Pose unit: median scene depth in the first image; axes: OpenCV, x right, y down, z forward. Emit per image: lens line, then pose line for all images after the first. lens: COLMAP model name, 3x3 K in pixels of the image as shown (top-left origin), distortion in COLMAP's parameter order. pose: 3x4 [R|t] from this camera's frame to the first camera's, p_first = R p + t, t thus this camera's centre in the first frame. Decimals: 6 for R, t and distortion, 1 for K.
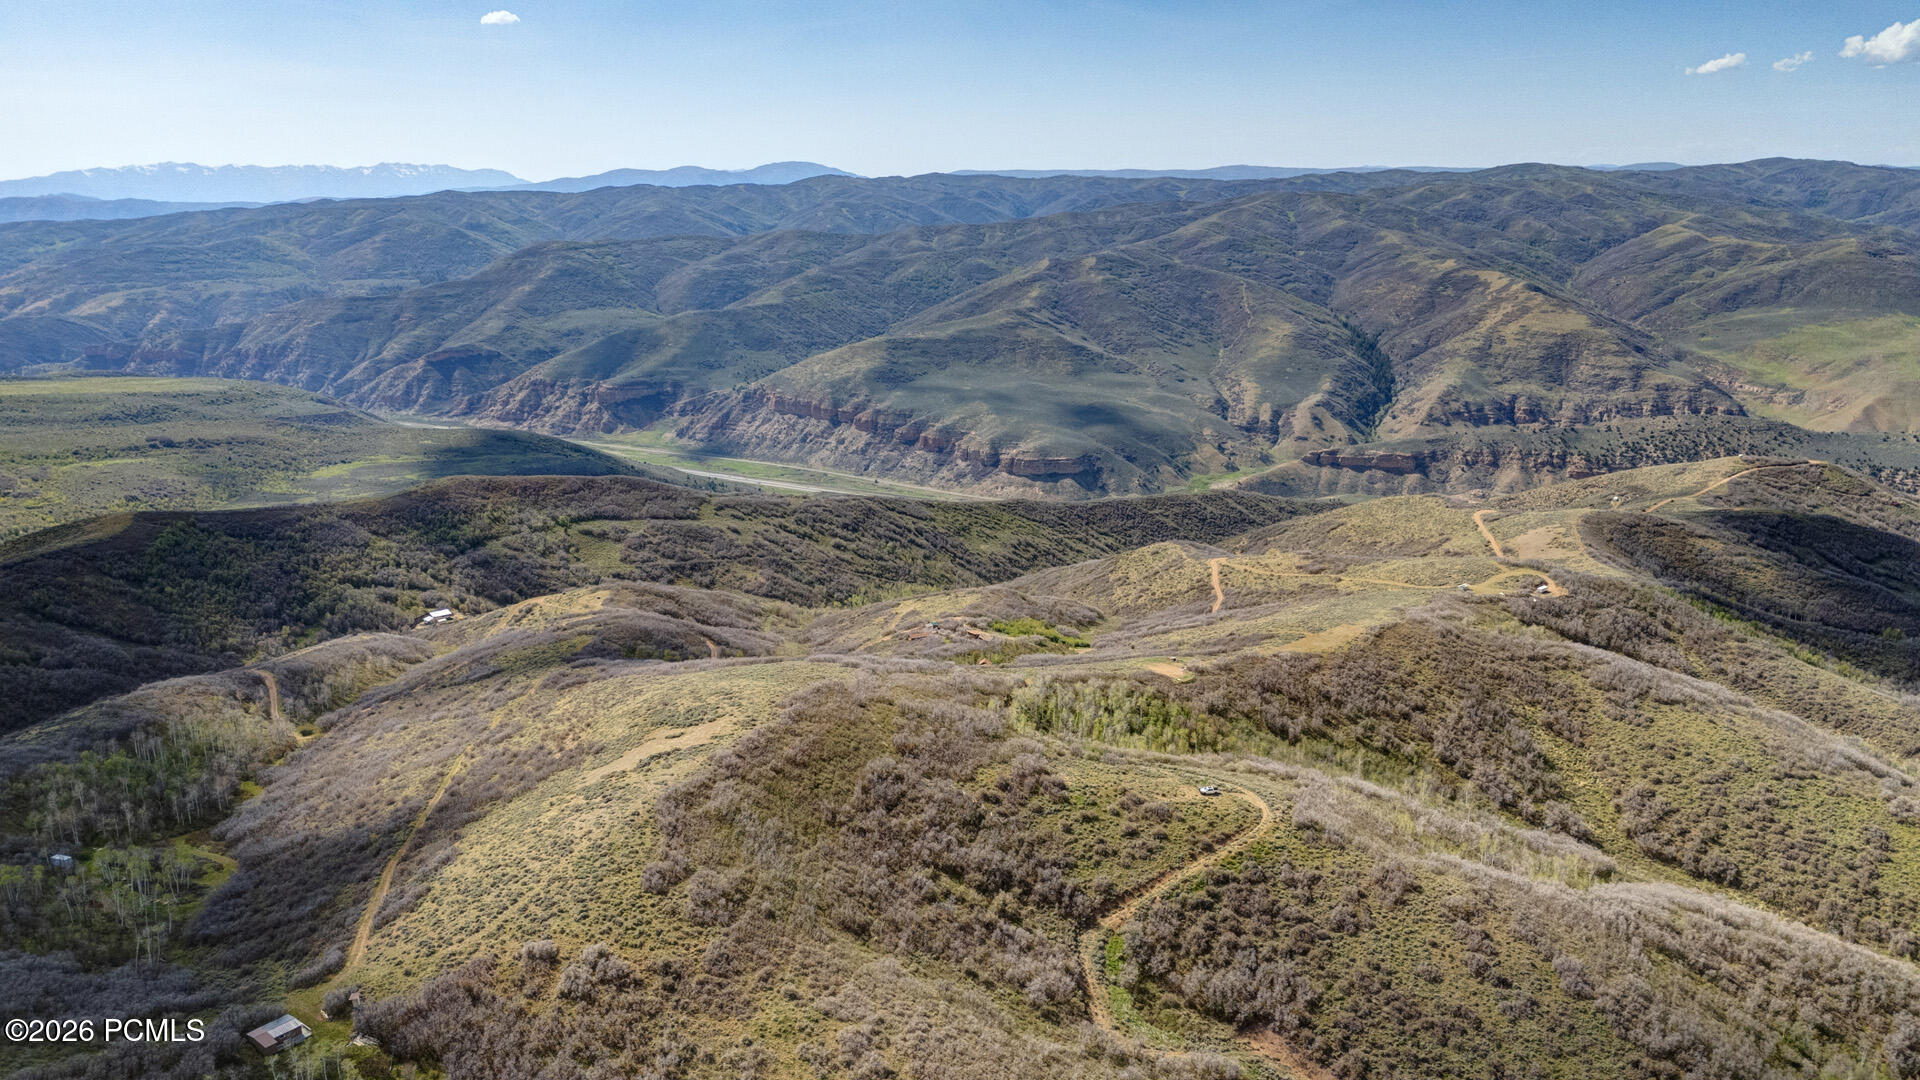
lens RADIAL K [[1412.5, 0, 960.0], [0, 1412.5, 540.0], [0, 0, 1]] dist [0.069386, -0.069315]
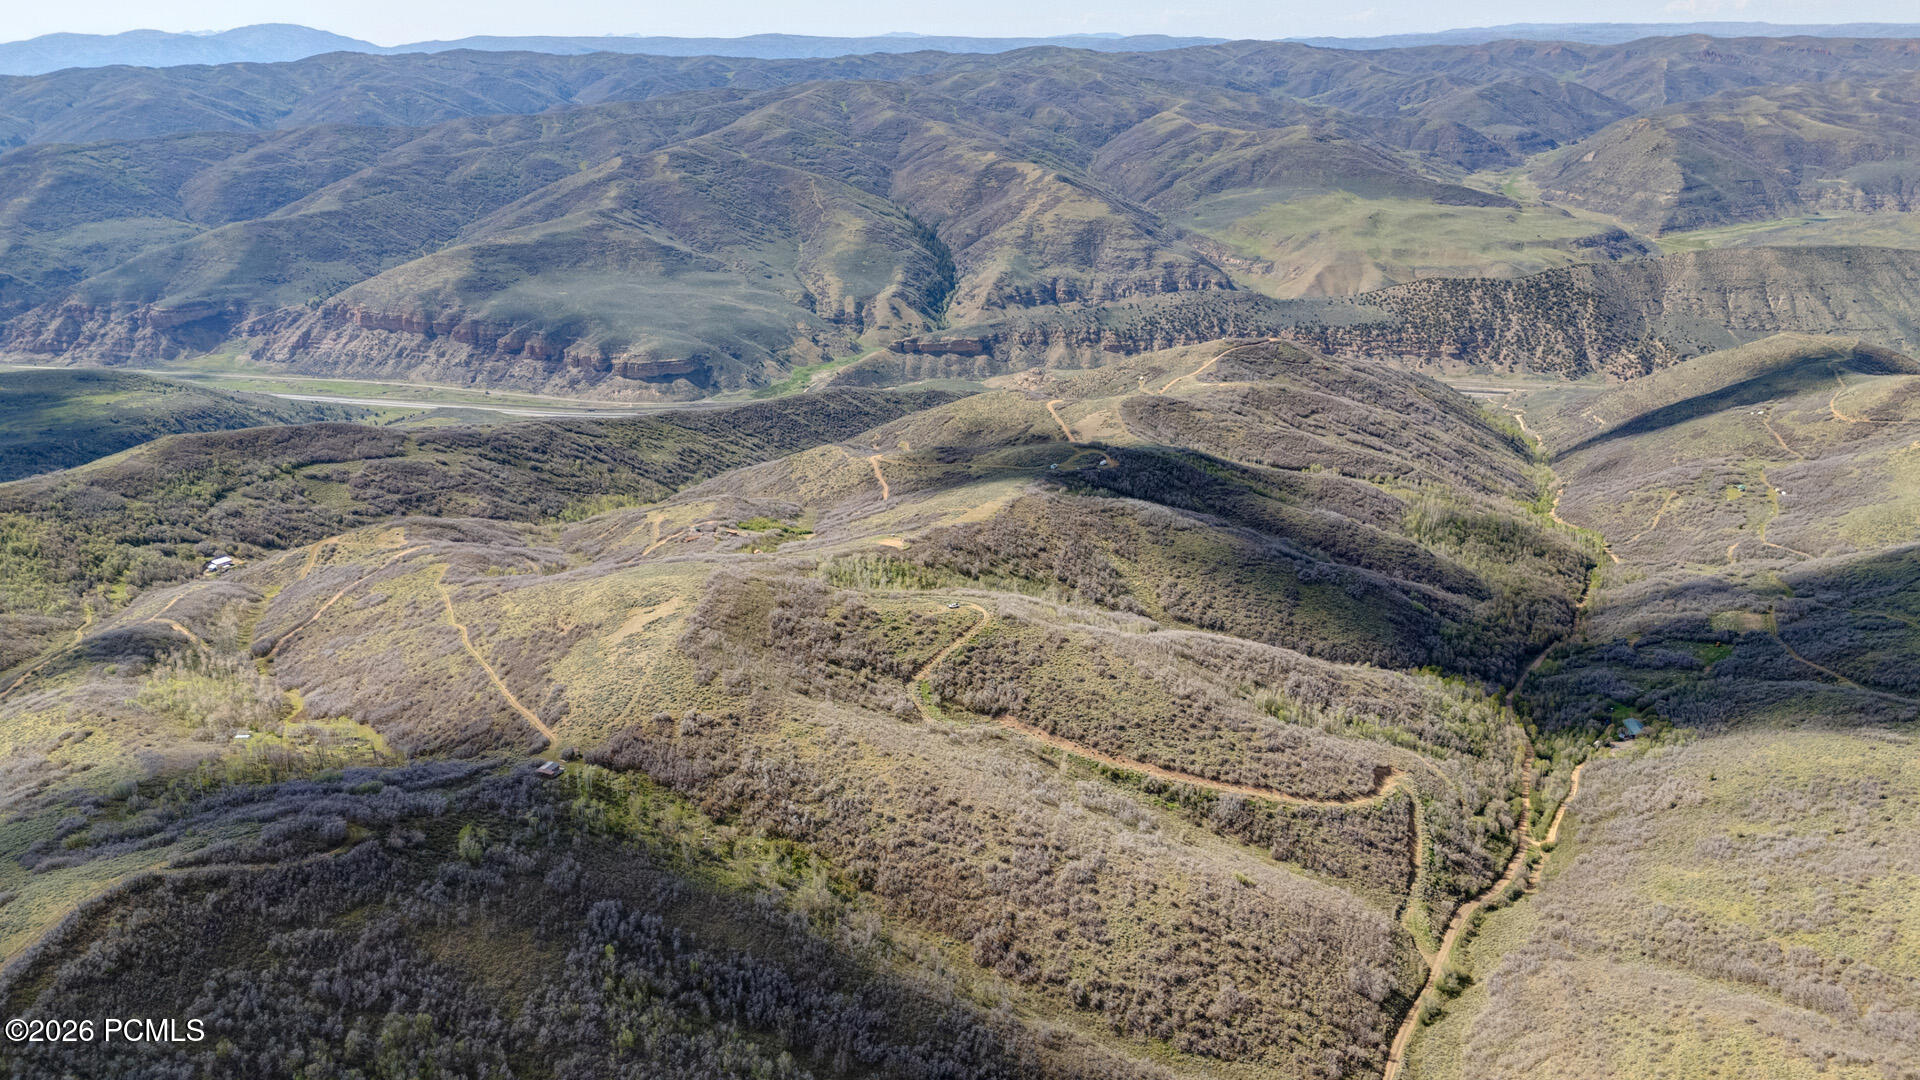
lens RADIAL K [[1406.9, 0, 960.0], [0, 1406.9, 540.0], [0, 0, 1]] dist [0.093340, -0.089676]
pose [[0.951282, -0.104706, 0.289997, -0.047220], [0.078882, 0.991918, 0.099383, -0.012037], [-0.298060, -0.071666, 0.951853, -0.100996]]
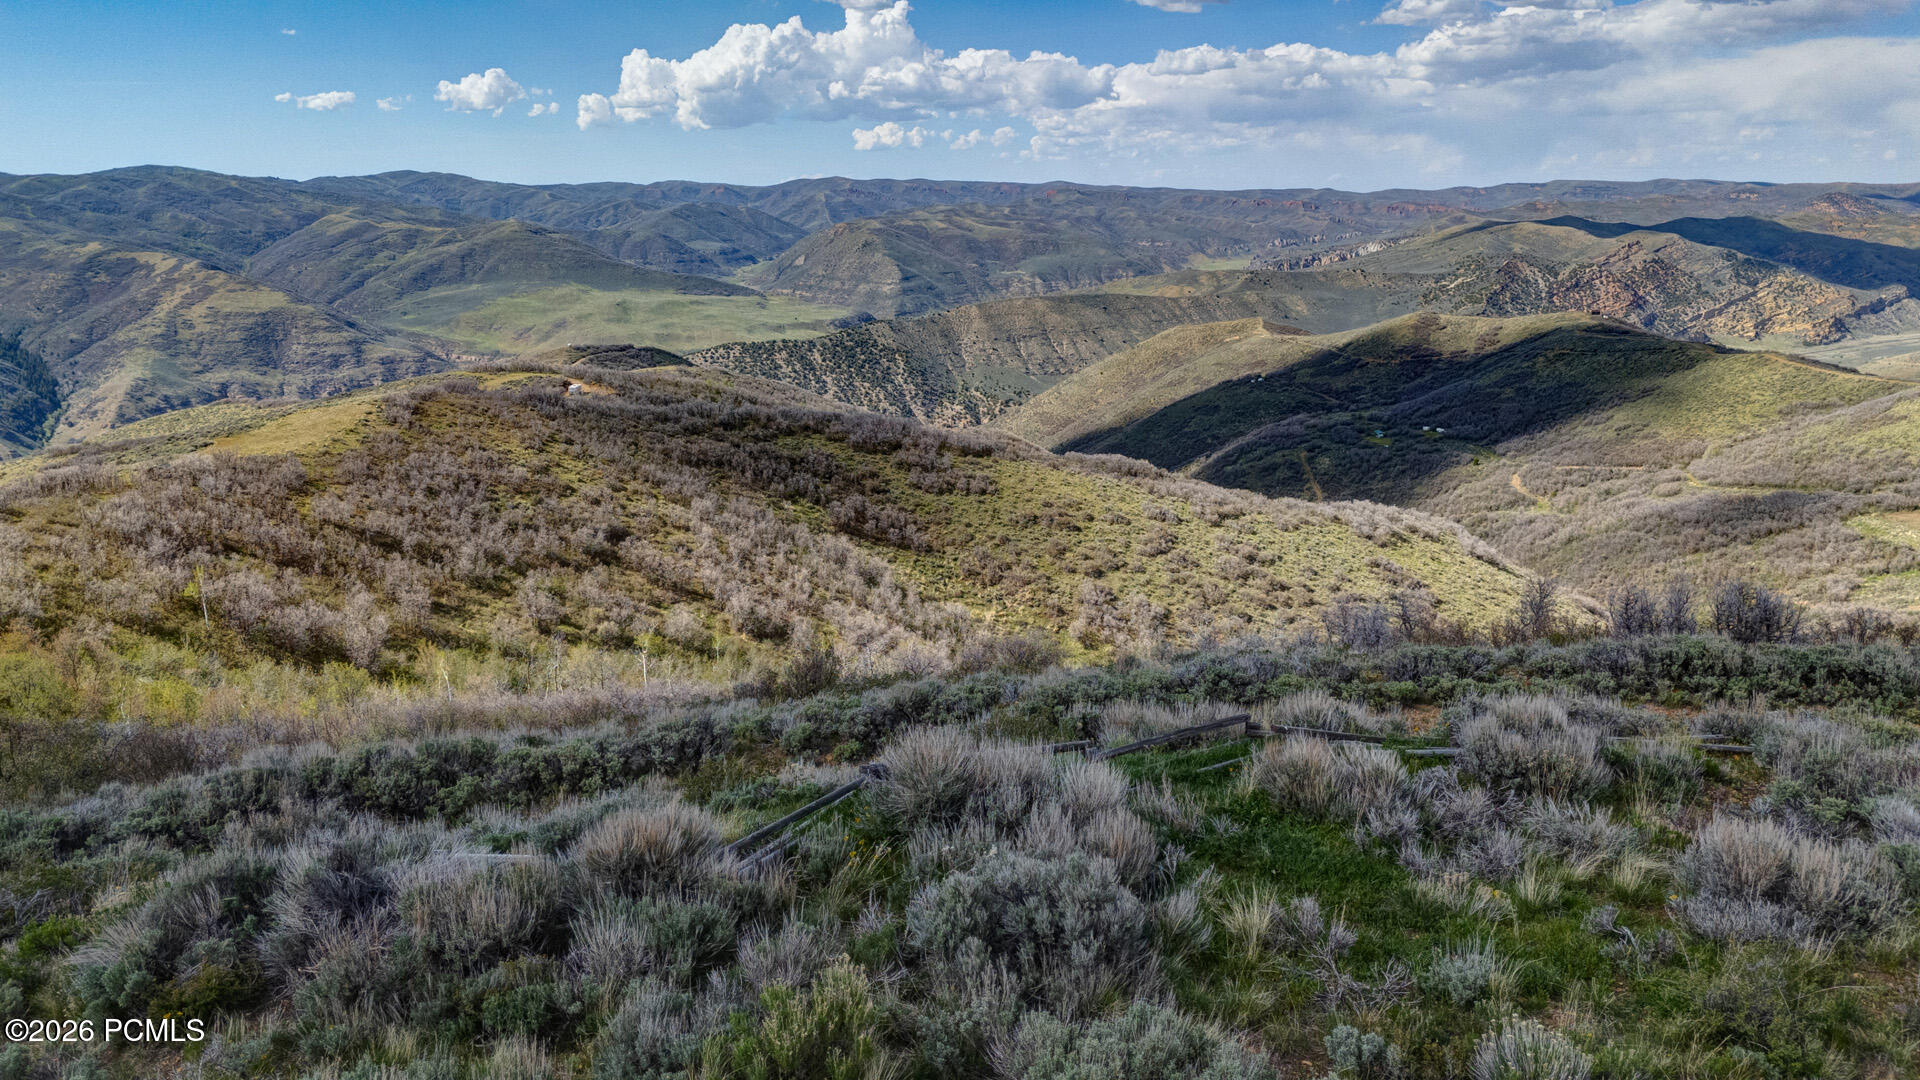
lens RADIAL K [[1406.9, 0, 960.0], [0, 1406.9, 540.0], [0, 0, 1]] dist [0.093340, -0.089676]
pose [[0.641158, -0.179231, 0.746185, 0.021923], [0.197746, 0.978094, 0.065022, 0.023785], [-0.741493, 0.105866, 0.662556, 0.146366]]
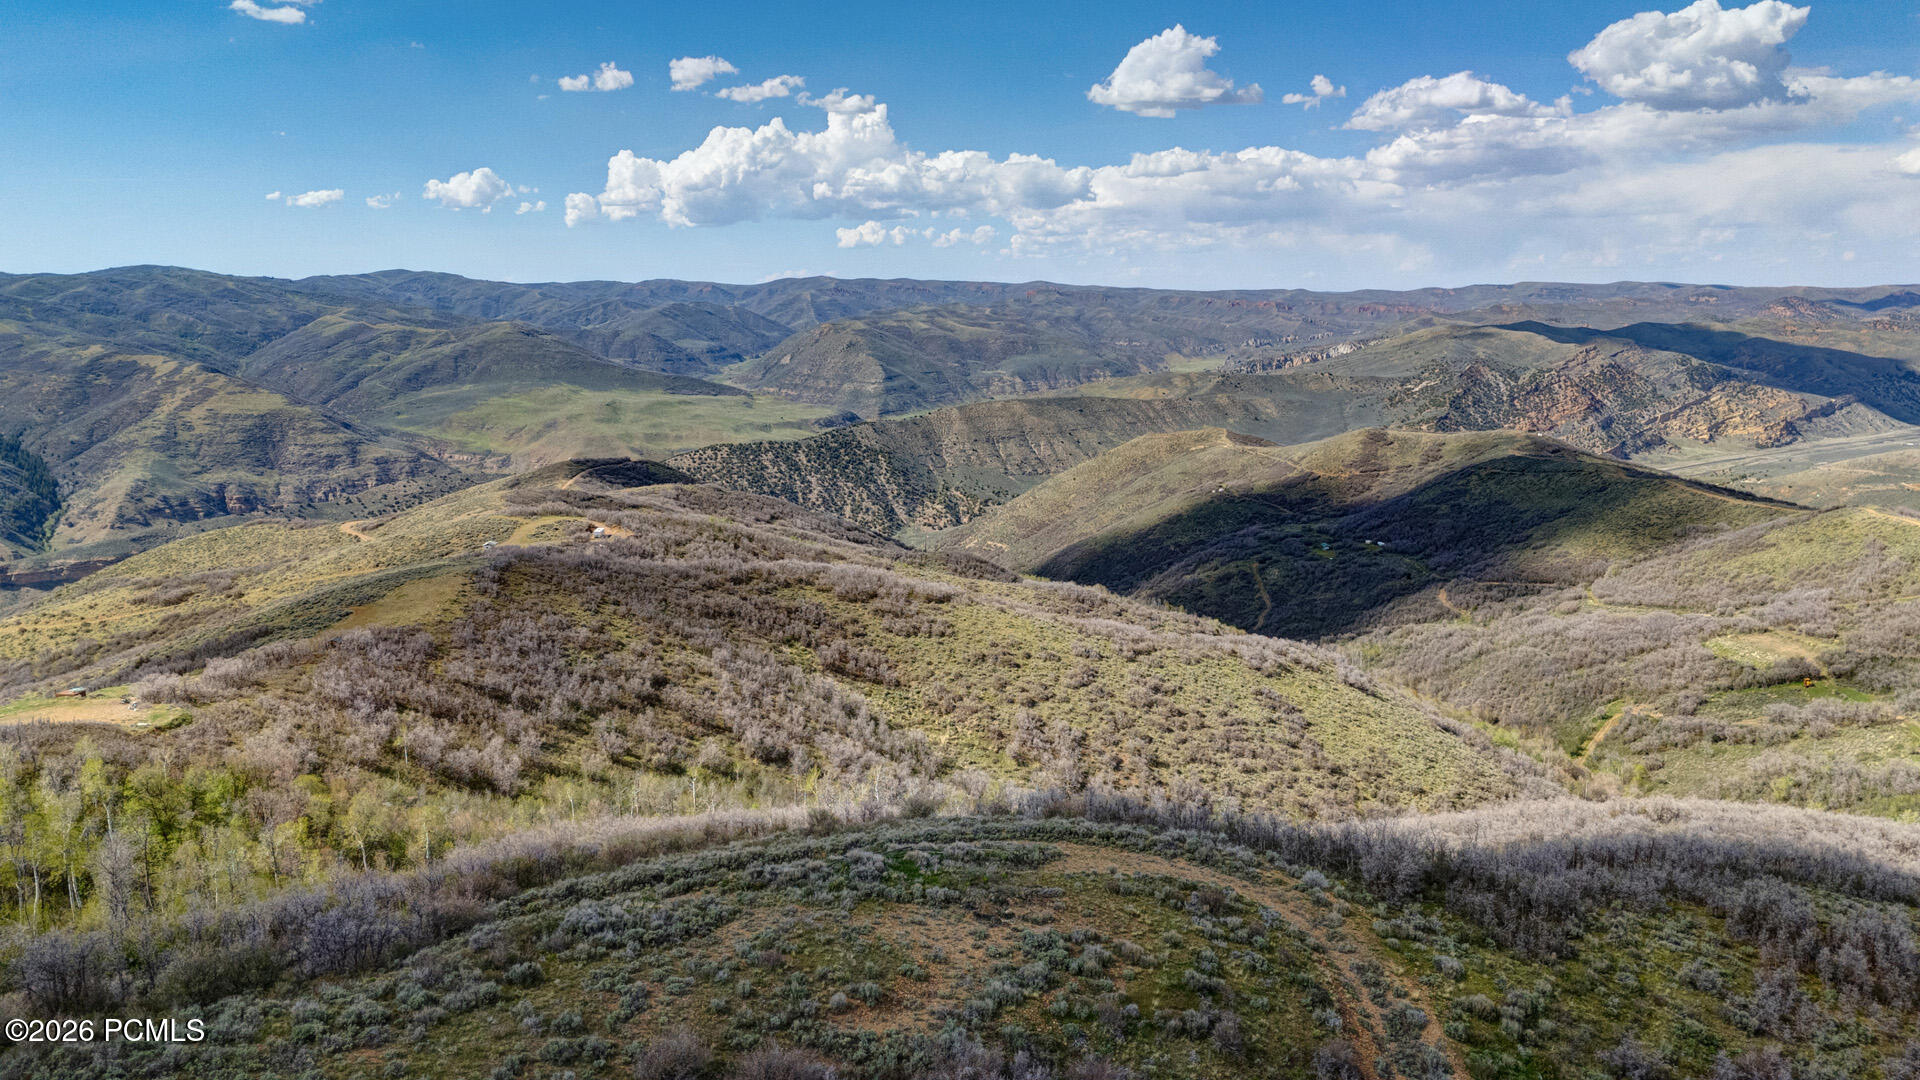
lens RADIAL K [[1406.9, 0, 960.0], [0, 1406.9, 540.0], [0, 0, 1]] dist [0.093340, -0.089676]
pose [[0.632196, -0.130630, 0.763717, 0.004909], [0.196836, 0.980425, 0.004758, 0.018634], [-0.749389, 0.147319, 0.645533, 0.127884]]
